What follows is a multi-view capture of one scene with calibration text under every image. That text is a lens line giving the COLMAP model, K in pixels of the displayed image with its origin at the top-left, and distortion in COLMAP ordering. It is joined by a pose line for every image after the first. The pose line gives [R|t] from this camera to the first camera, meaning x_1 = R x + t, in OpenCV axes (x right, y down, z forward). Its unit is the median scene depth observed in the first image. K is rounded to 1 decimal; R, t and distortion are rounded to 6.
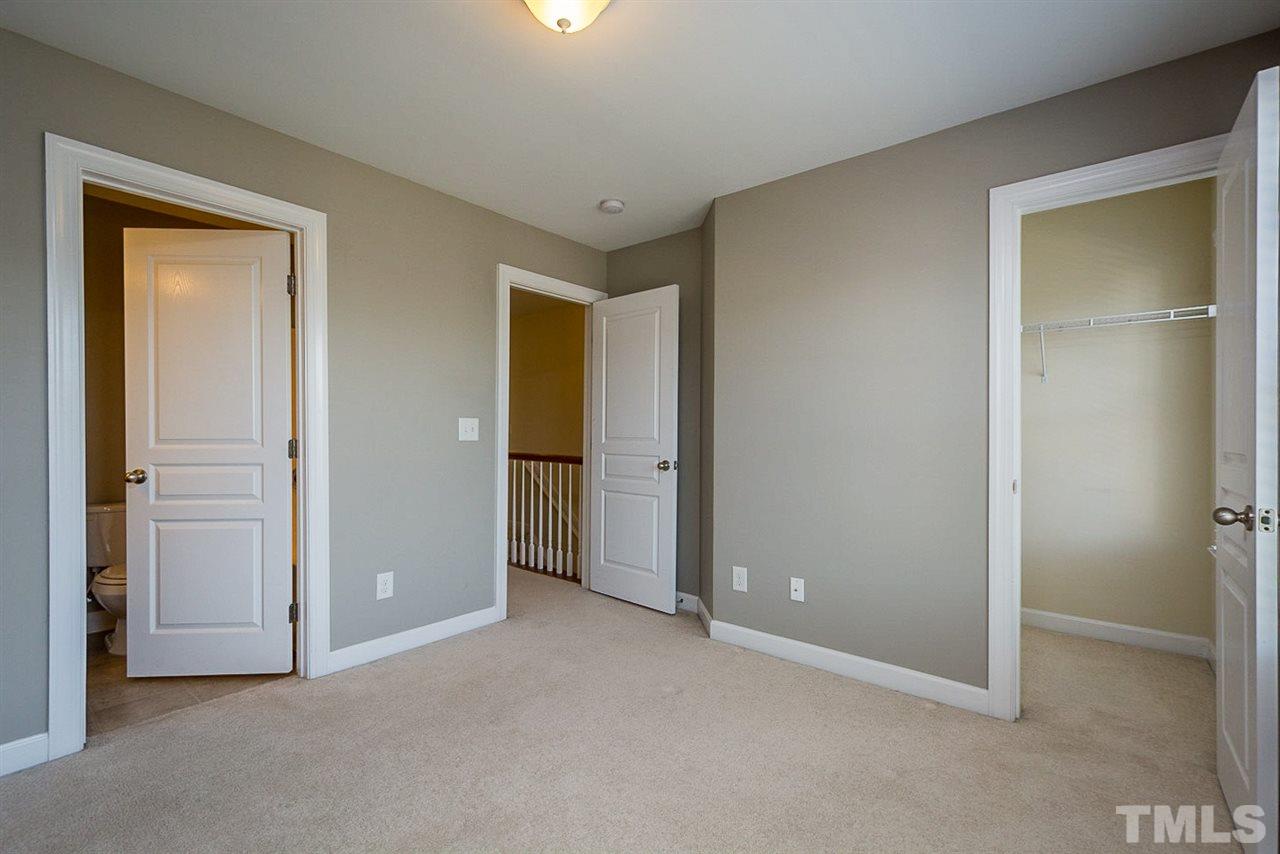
lens RADIAL K [[558.3, 0, 640.0], [0, 558.3, 427.0], [0, 0, 1]] dist [0.003006, -0.000512]
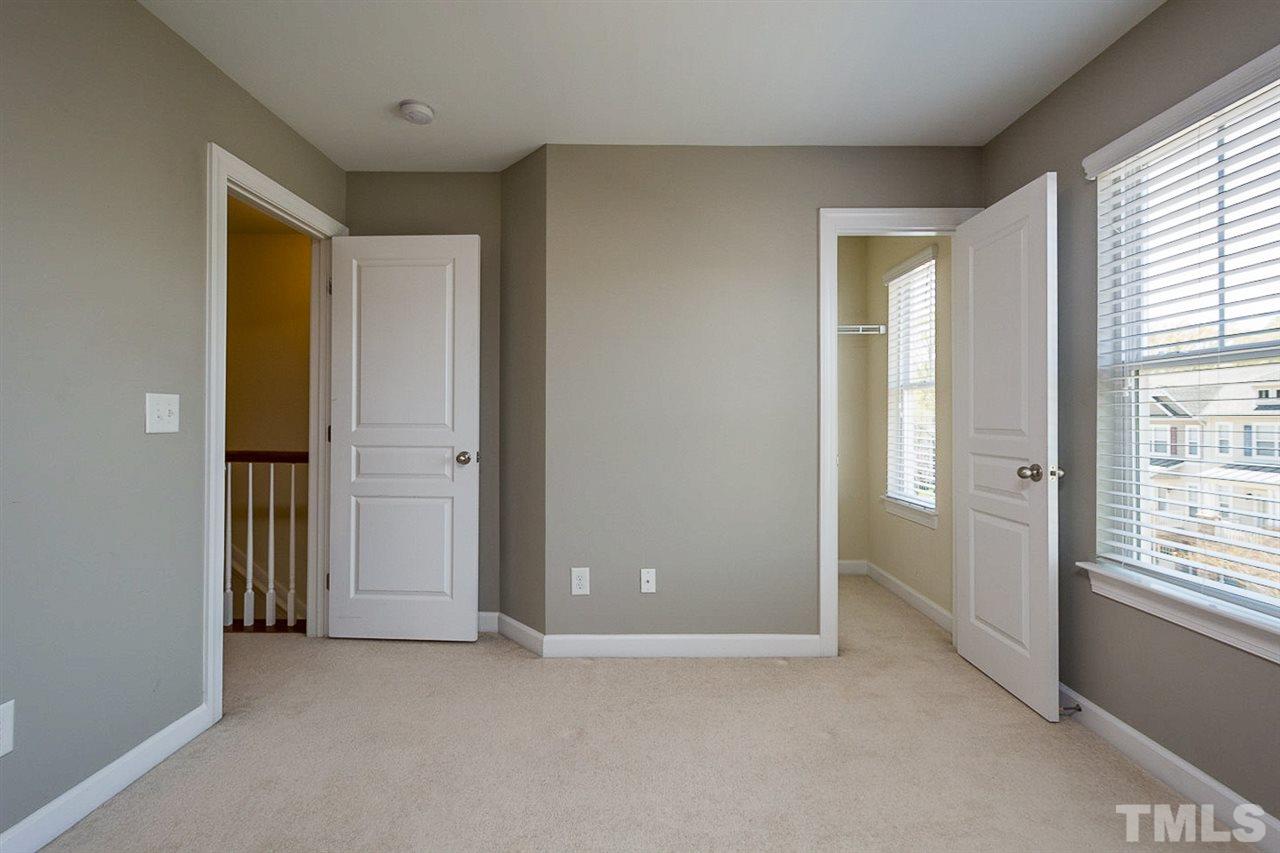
lens RADIAL K [[562.3, 0, 642.0], [0, 562.3, 410.1], [0, 0, 1]] dist [0.000879, -0.000291]
pose [[0.769748, 0.002414, 0.638343, -0.278143], [-0.001808, 0.999997, -0.001601, 0.001079], [-0.638345, 0.000078, 0.769750, 0.219398]]
